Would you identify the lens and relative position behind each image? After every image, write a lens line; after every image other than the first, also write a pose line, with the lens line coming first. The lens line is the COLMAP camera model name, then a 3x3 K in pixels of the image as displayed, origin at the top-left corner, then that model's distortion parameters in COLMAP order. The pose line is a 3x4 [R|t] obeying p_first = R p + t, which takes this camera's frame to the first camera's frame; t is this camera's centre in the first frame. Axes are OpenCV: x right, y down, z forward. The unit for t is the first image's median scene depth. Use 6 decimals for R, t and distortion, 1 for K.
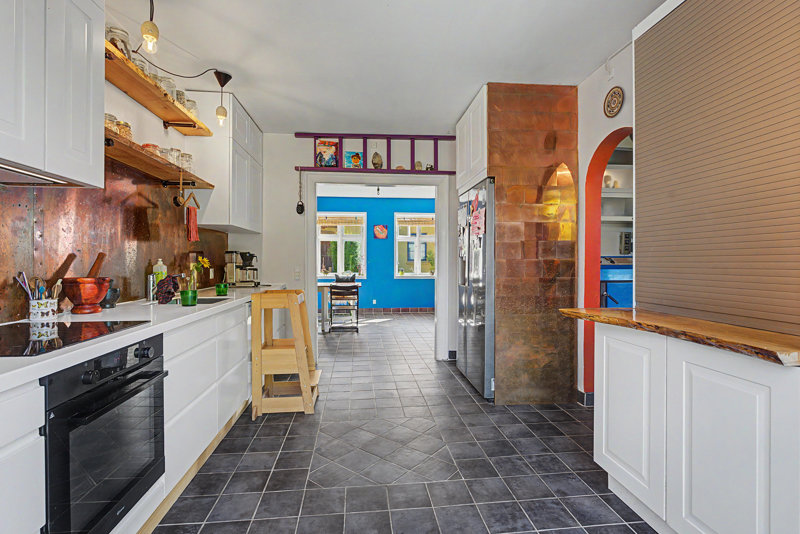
lens RADIAL K [[377.8, 0, 396.3], [0, 377.8, 264.3], [0, 0, 1]] dist [-0.001939, -0.000310]
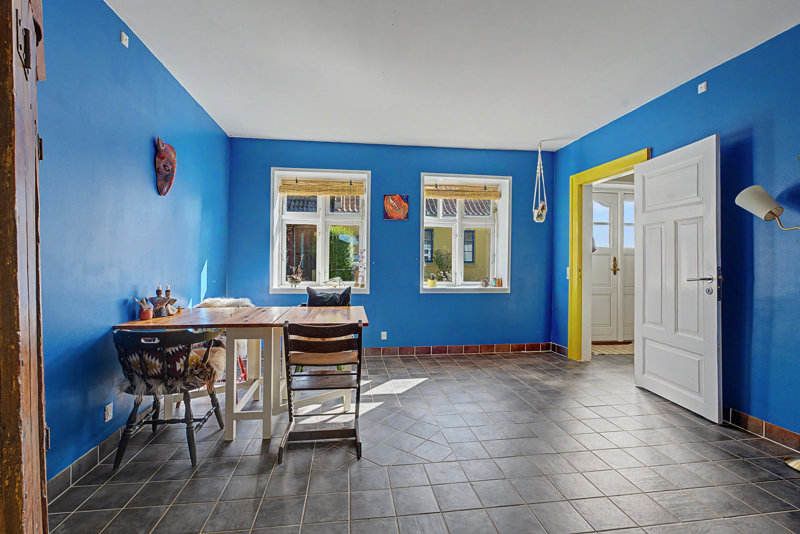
lens RADIAL K [[365.5, 0, 402.7], [0, 365.5, 266.5], [0, 0, 1]] dist [-0.003473, -0.000339]
pose [[0.998786, 0.006280, 0.048853, -0.056684], [-0.006235, 0.999980, -0.001074, 0.000387], [-0.048859, 0.000768, 0.998805, 0.464593]]
